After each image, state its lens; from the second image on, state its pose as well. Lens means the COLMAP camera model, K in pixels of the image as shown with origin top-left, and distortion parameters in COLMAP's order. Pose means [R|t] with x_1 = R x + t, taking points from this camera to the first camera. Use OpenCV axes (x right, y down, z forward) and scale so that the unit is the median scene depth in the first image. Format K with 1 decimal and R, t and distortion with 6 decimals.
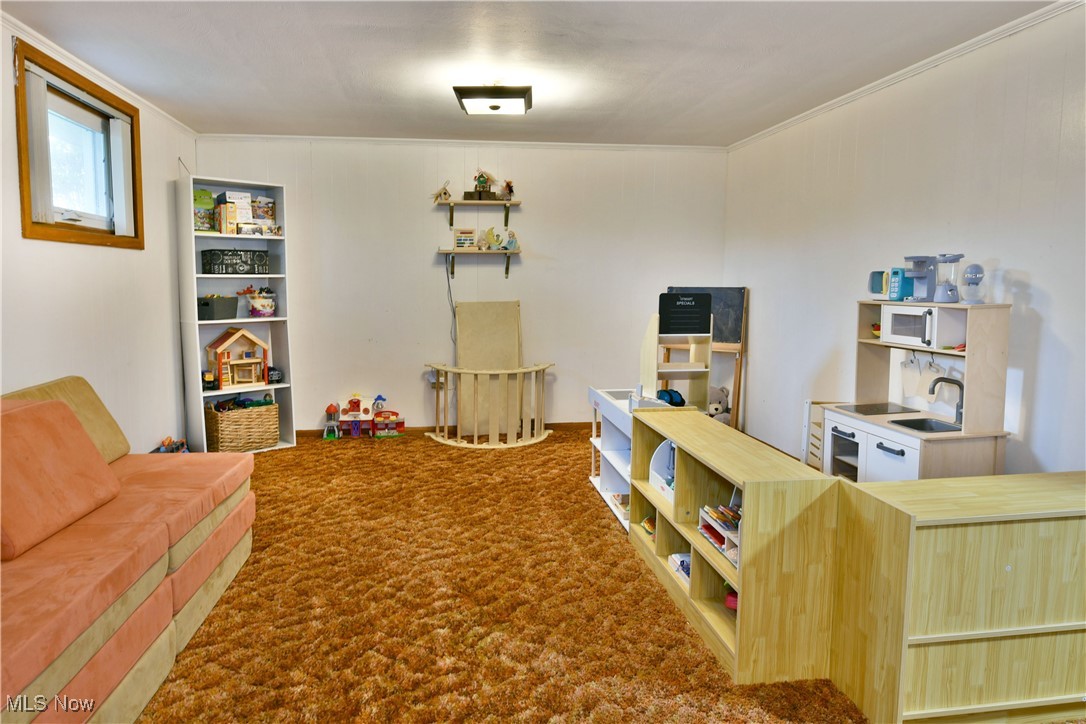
lens RADIAL K [[675.9, 0, 537.8], [0, 675.9, 347.8], [0, 0, 1]] dist [-0.007697, -0.006178]
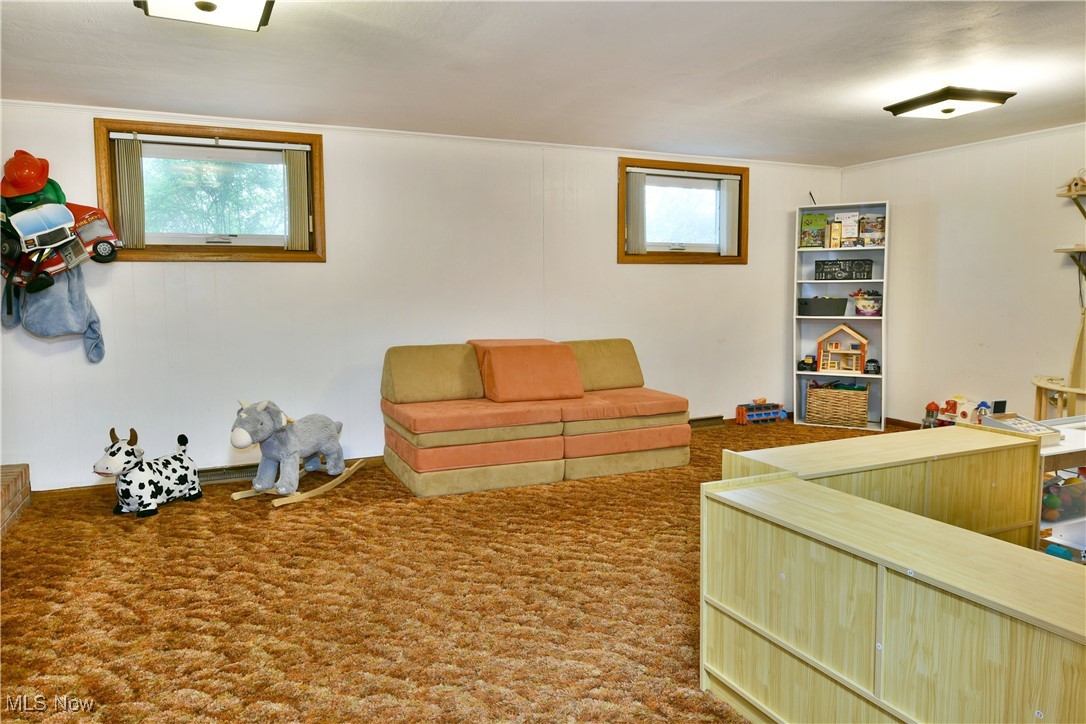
lens RADIAL K [[647.0, 0, 576.2], [0, 647.0, 336.2], [0, 0, 1]] dist [-0.002068, -0.000481]
pose [[0.384579, 0.065756, -0.920747, 0.783283], [-0.084697, 0.995766, 0.035737, -0.014126], [0.919198, 0.064241, 0.388520, 0.185415]]
